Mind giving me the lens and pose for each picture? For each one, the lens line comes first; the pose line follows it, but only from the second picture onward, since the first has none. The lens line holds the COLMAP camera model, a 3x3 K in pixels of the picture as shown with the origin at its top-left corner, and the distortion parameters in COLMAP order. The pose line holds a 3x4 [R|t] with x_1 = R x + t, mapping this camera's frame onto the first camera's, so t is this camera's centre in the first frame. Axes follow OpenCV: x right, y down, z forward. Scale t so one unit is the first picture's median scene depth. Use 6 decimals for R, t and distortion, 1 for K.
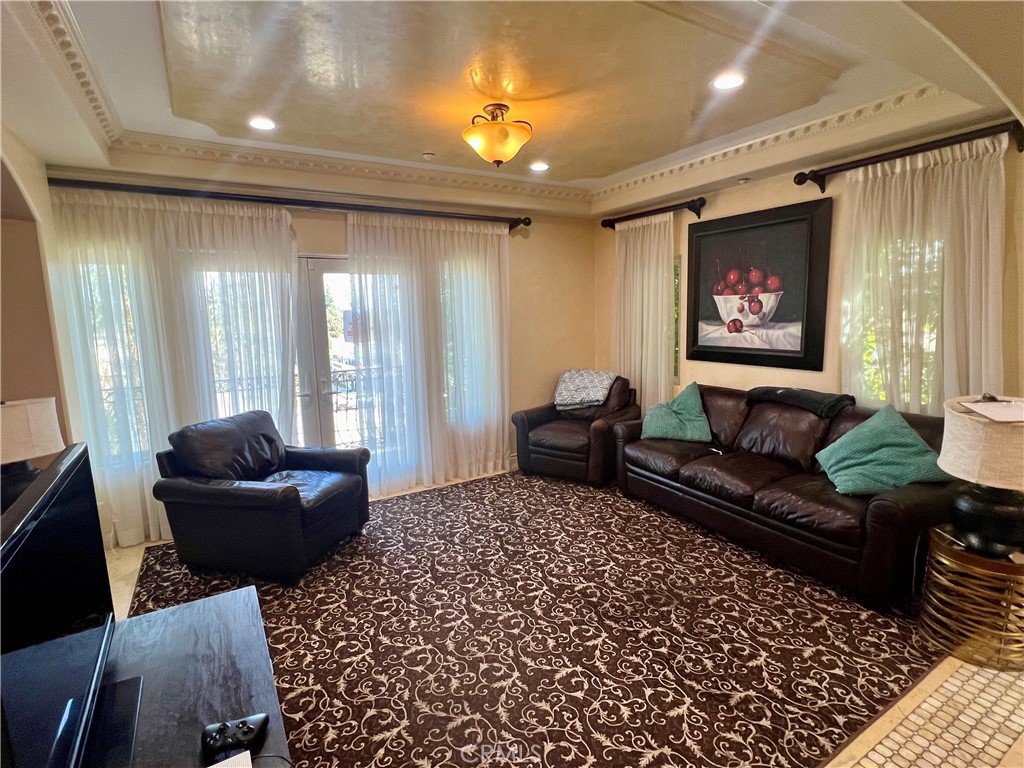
lens RADIAL K [[509.7, 0, 510.6], [0, 509.7, 381.5], [0, 0, 1]] dist [0.004157, 0.000479]
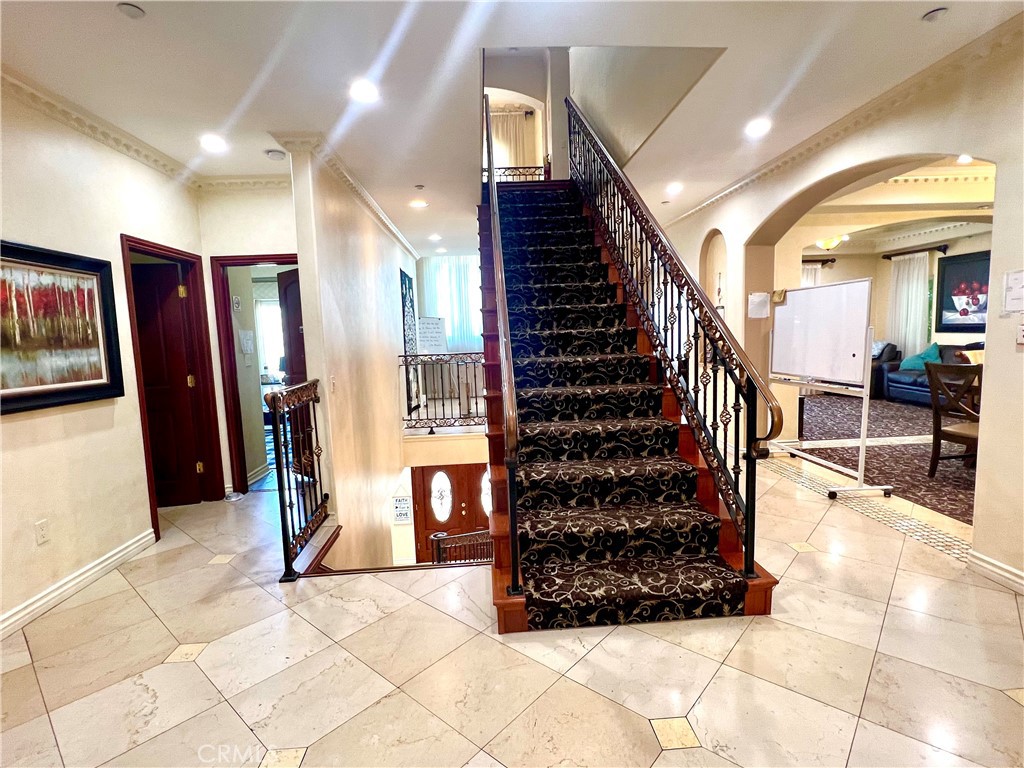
lens RADIAL K [[509.7, 0, 509.1], [0, 509.7, 377.9], [0, 0, 1]] dist [0.004157, 0.000479]
pose [[0.883408, 0.042271, -0.466695, -0.138654], [-0.054346, 0.998445, -0.012438, 0.230398], [0.465443, 0.036351, 0.884331, -1.337969]]
